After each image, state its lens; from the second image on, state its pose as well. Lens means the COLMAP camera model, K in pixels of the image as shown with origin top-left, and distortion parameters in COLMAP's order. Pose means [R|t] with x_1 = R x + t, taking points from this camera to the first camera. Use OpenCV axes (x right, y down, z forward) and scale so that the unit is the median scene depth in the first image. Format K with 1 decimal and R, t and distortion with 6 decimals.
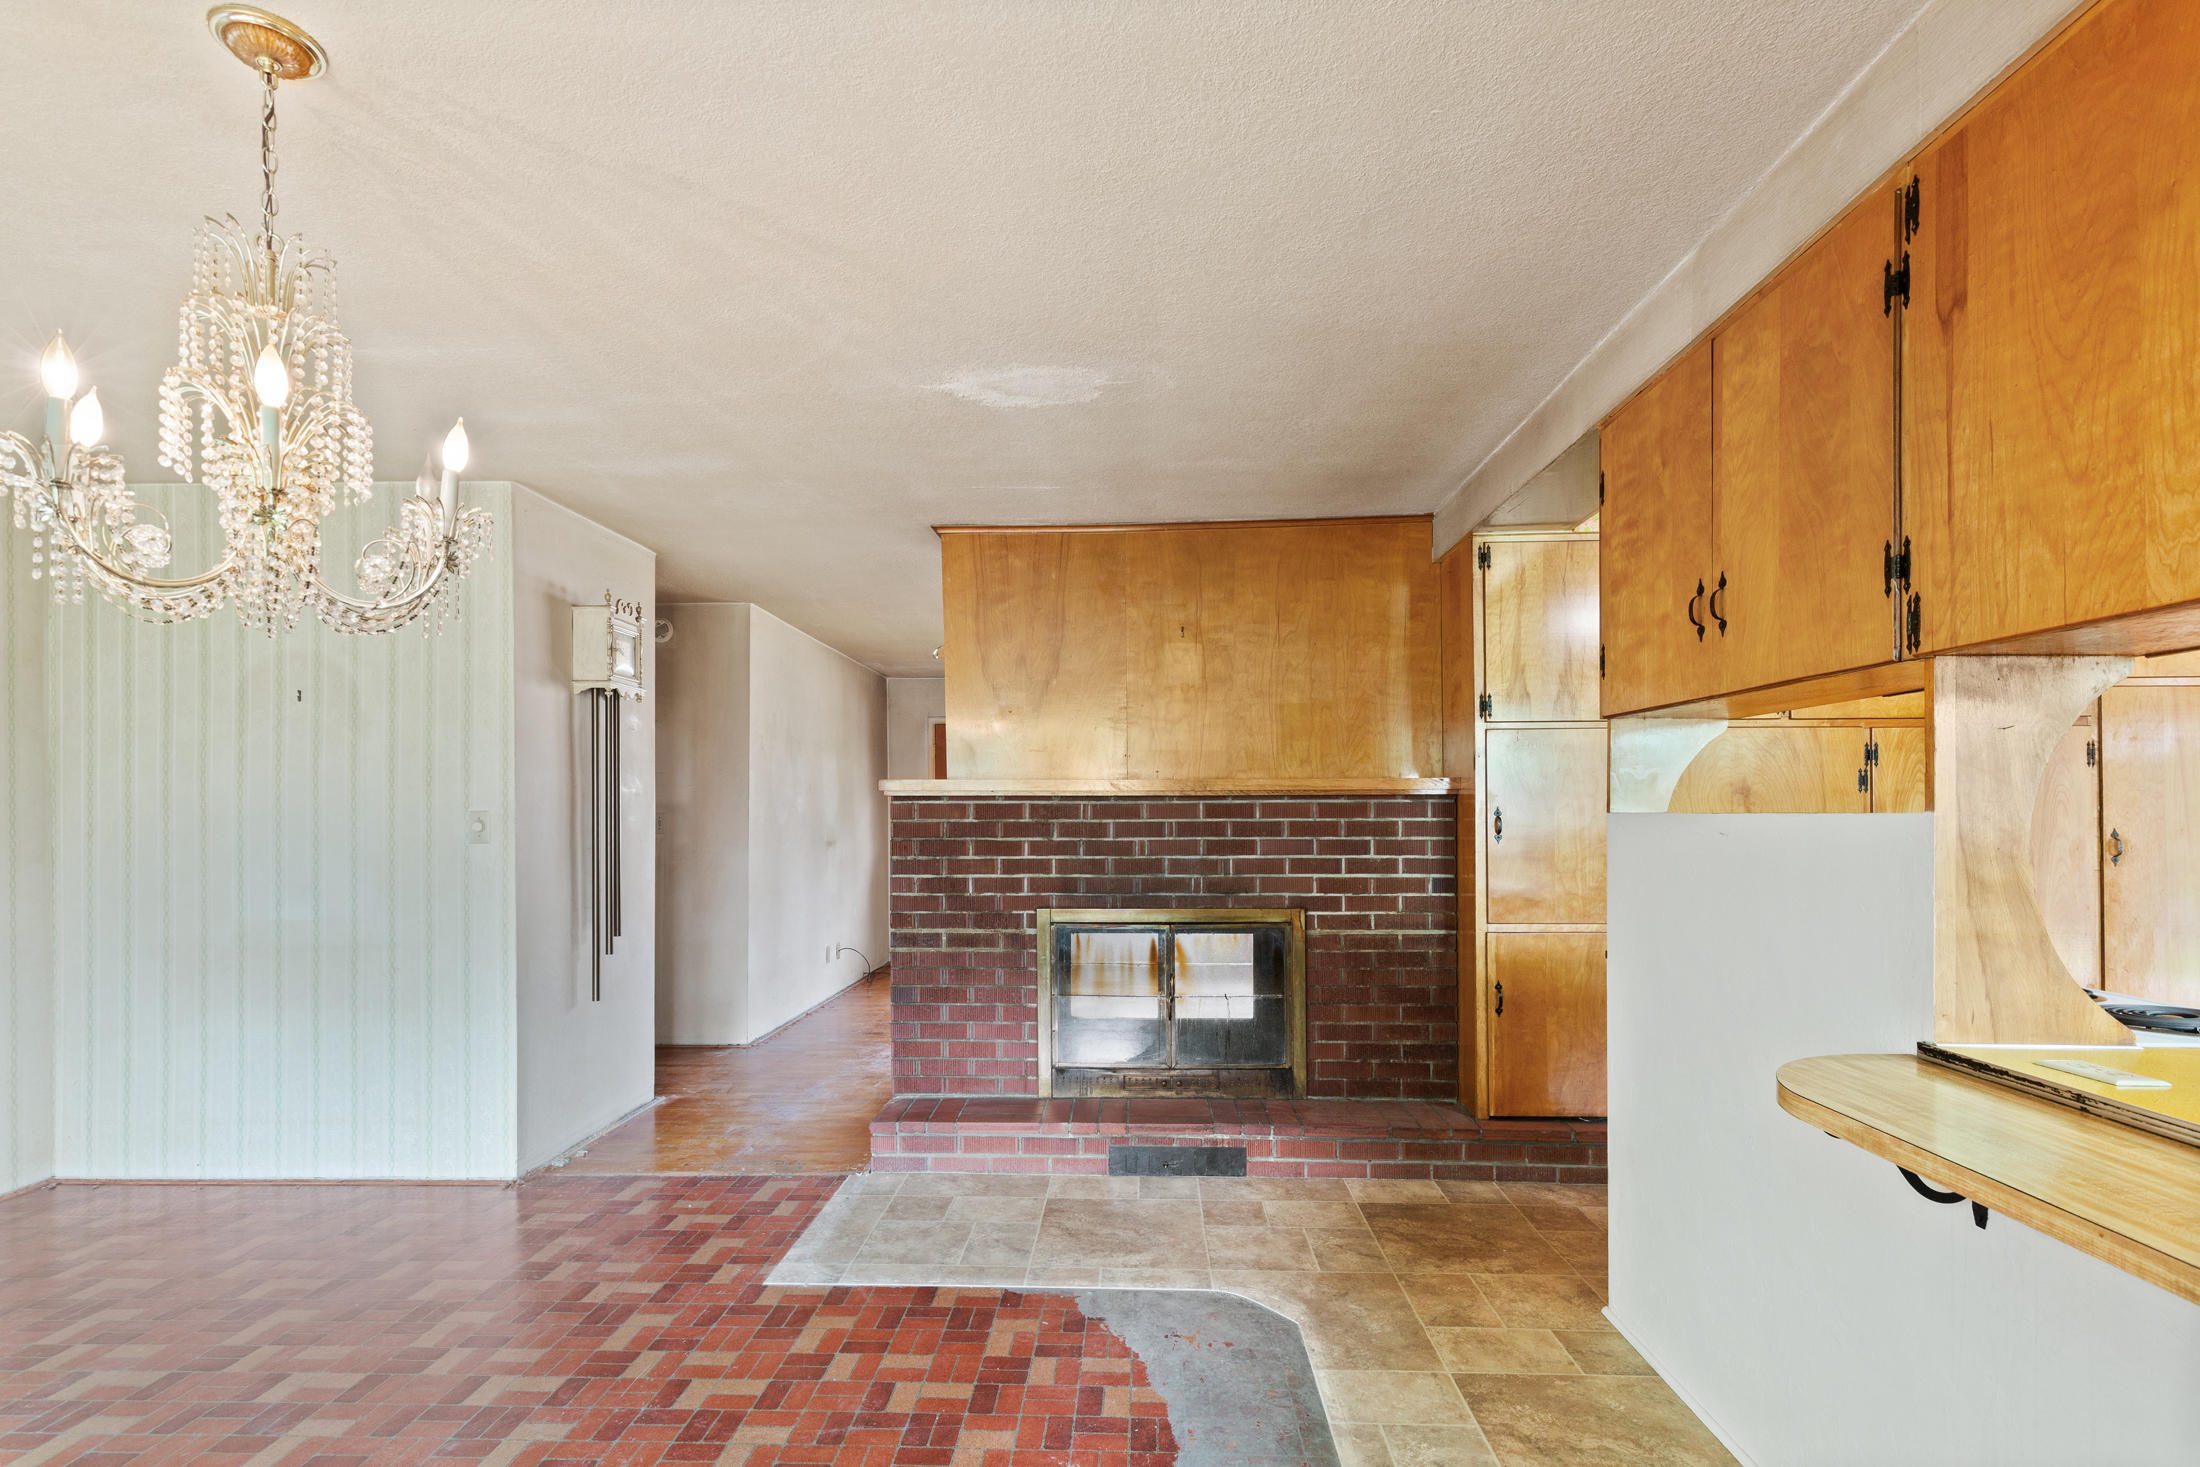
lens RADIAL K [[1006.1, 0, 1100.8], [0, 1006.1, 807.7], [0, 0, 1]] dist [0.006072, -0.001258]
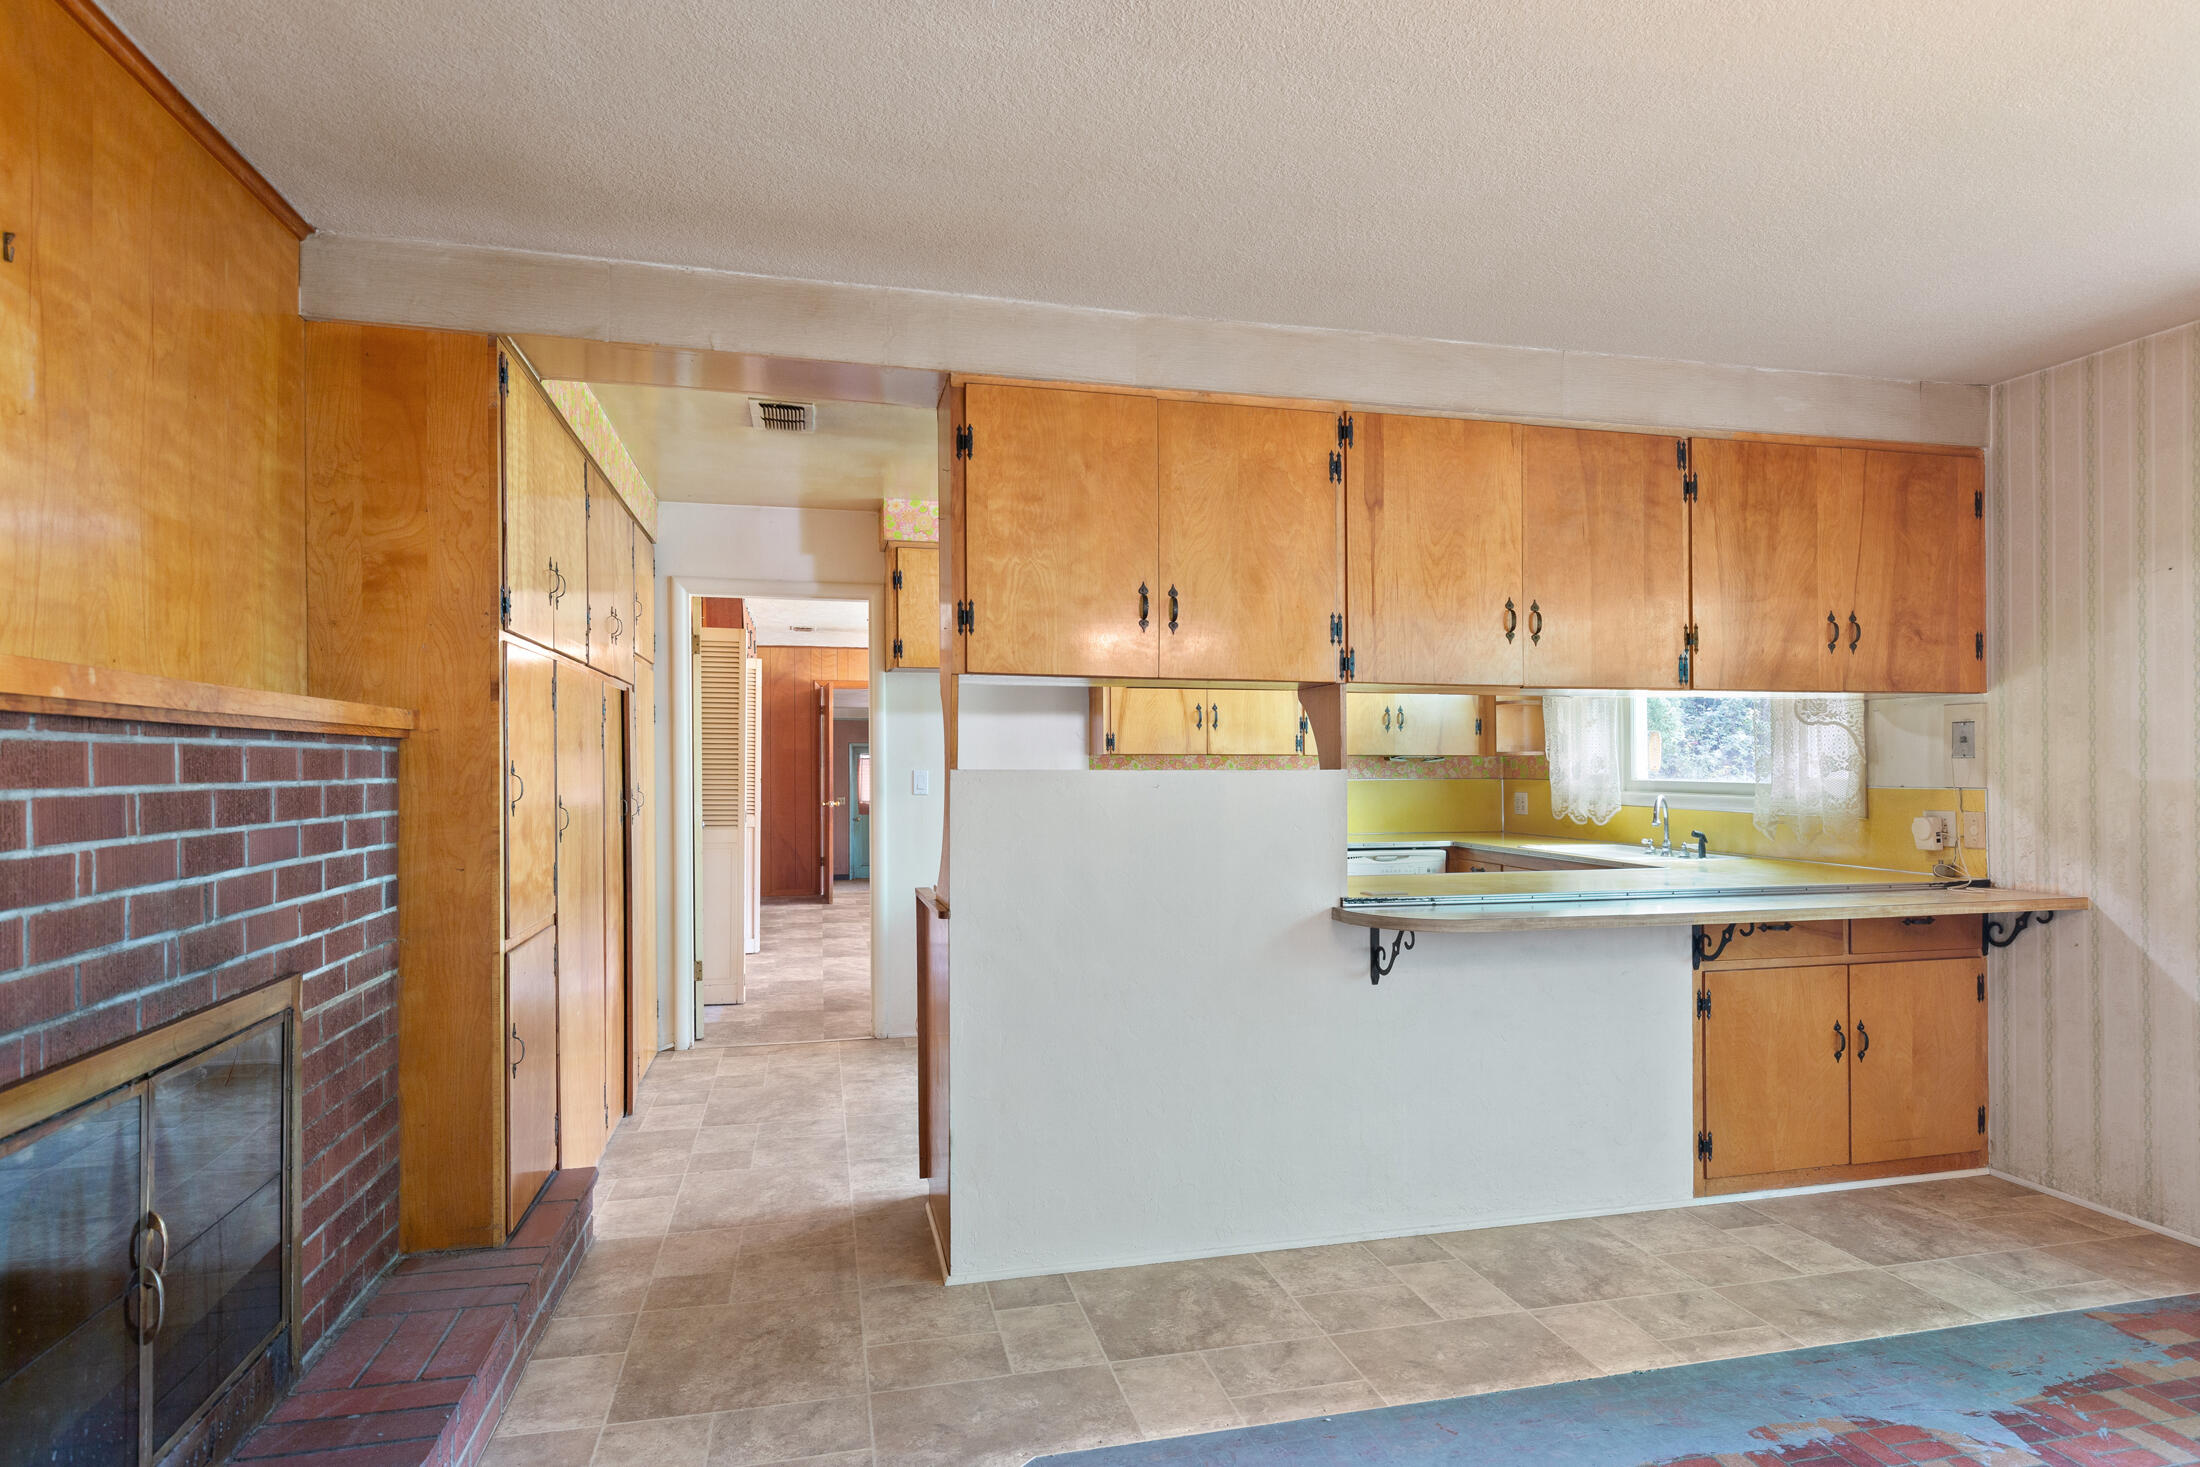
lens RADIAL K [[1218.9, 0, 1123.4], [0, 1218.9, 761.3], [0, 0, 1]] dist [0.004010, 0.000081]
pose [[-0.289082, 0.008007, 0.957271, -0.485859], [-0.004651, 0.999941, -0.009769, 0.005569], [-0.957293, -0.007276, -0.289028, 0.848315]]
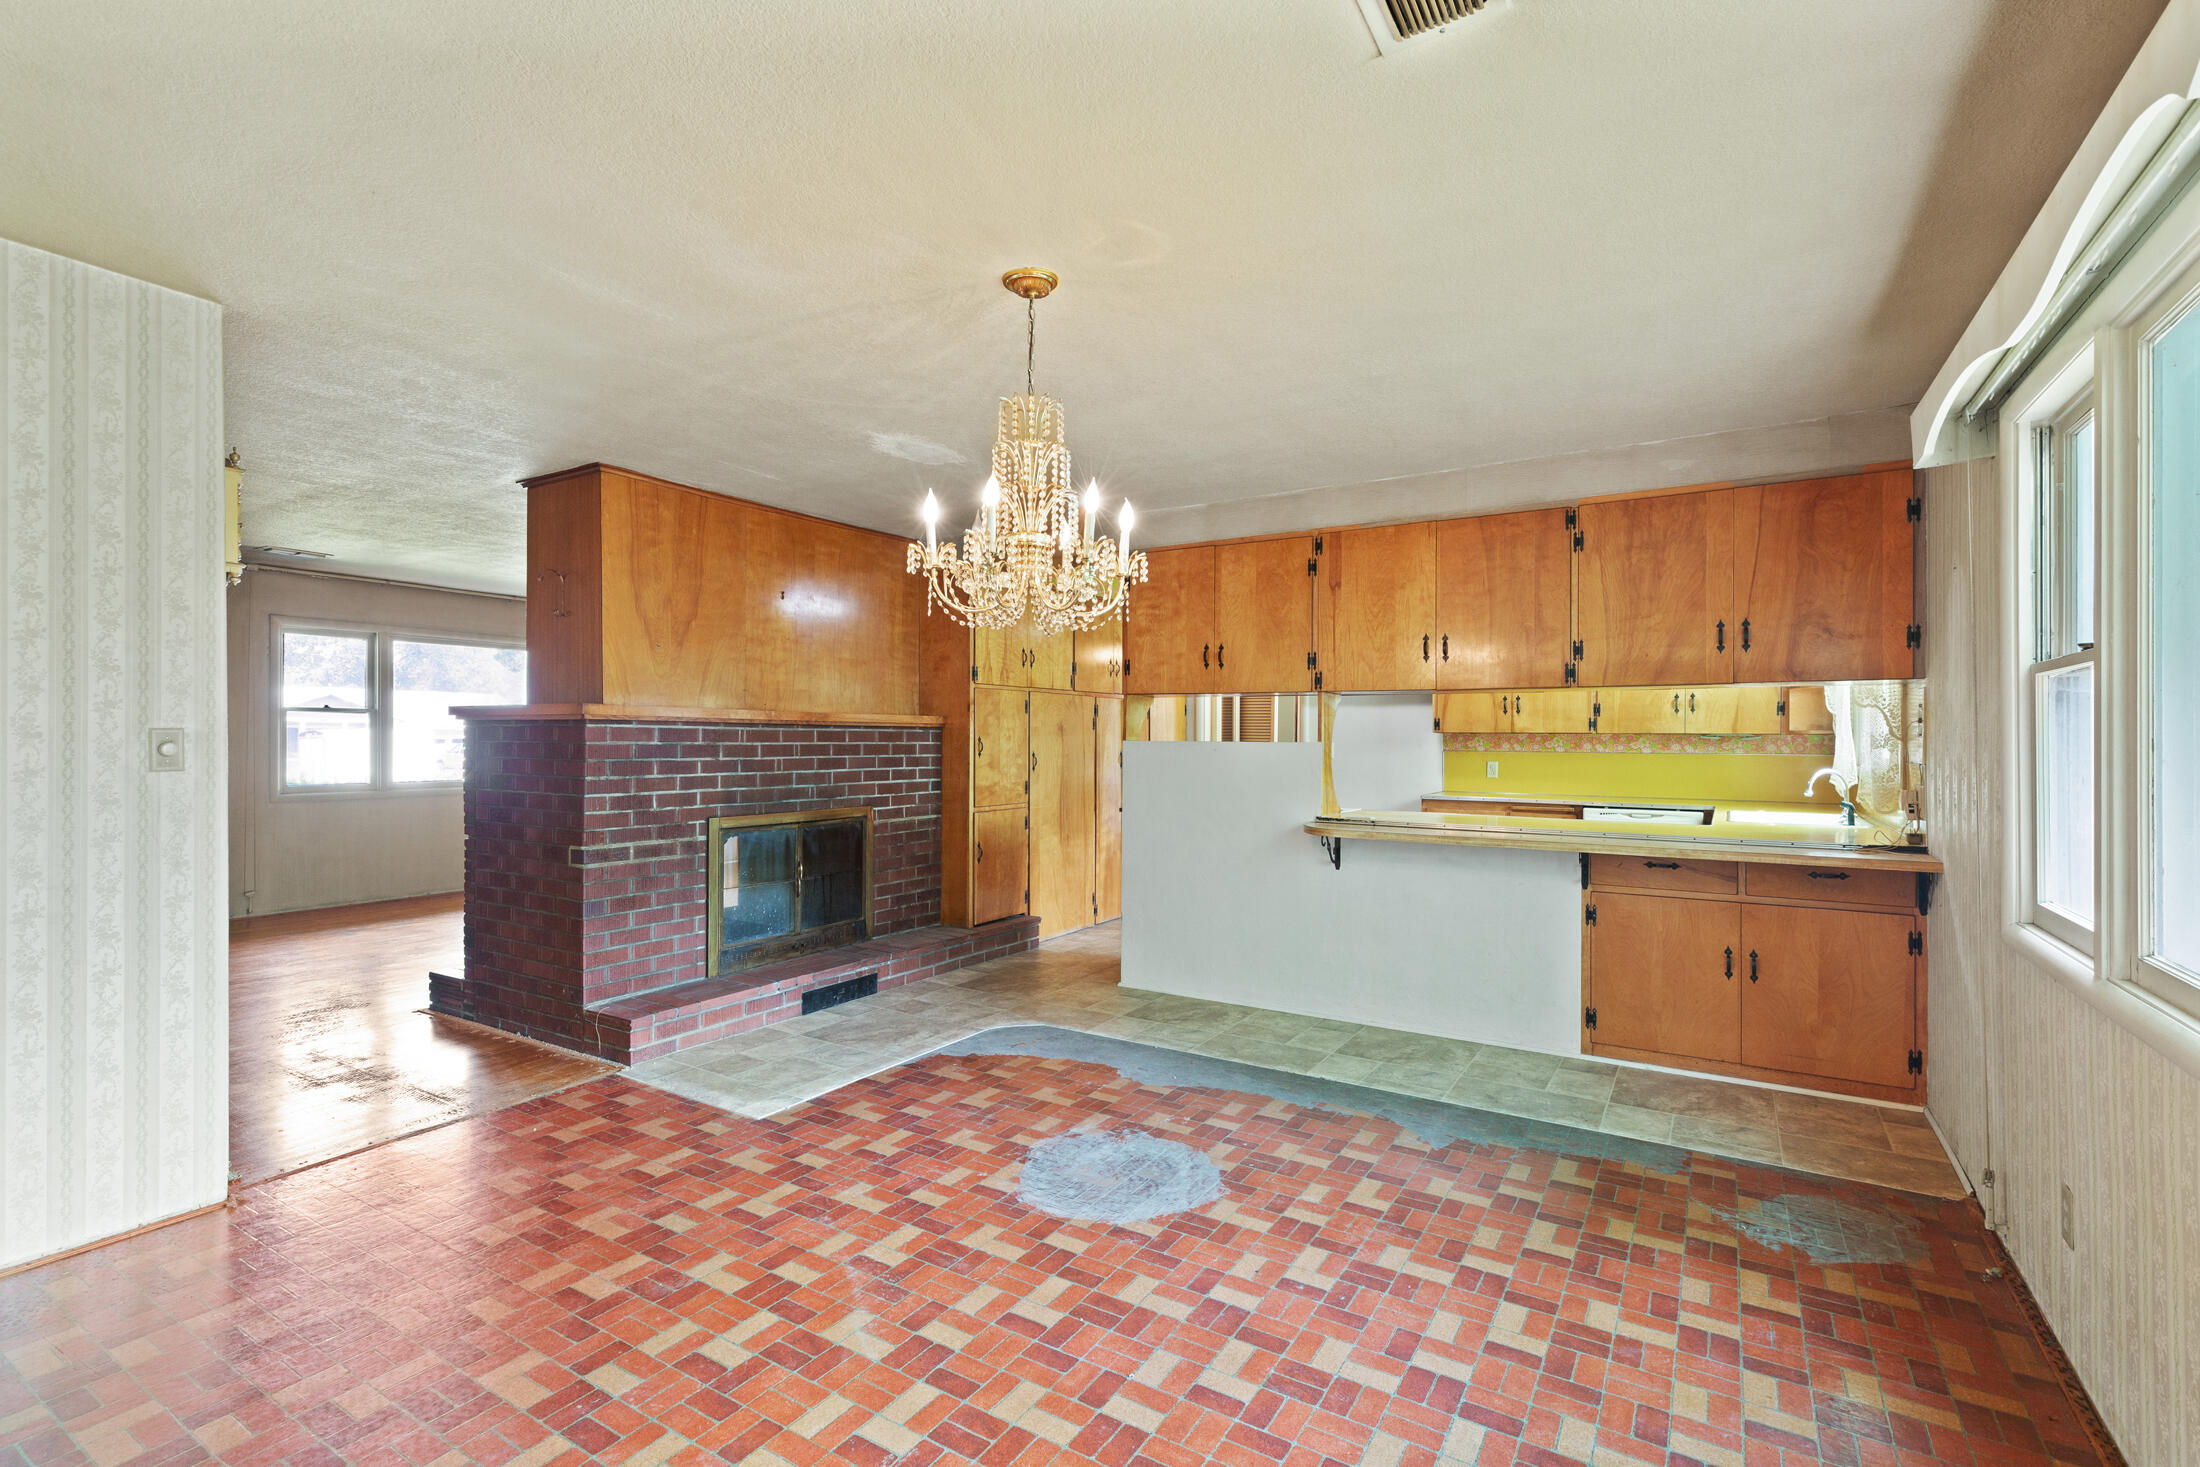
lens RADIAL K [[1006.1, 0, 1089.4], [0, 1006.1, 735.2], [0, 0, 1]] dist [0.006072, -0.001258]
pose [[0.498295, 0.009431, 0.866956, -0.932019], [-0.013646, 0.999902, -0.003033, 0.000926], [-0.866900, -0.010319, 0.498375, 0.031335]]
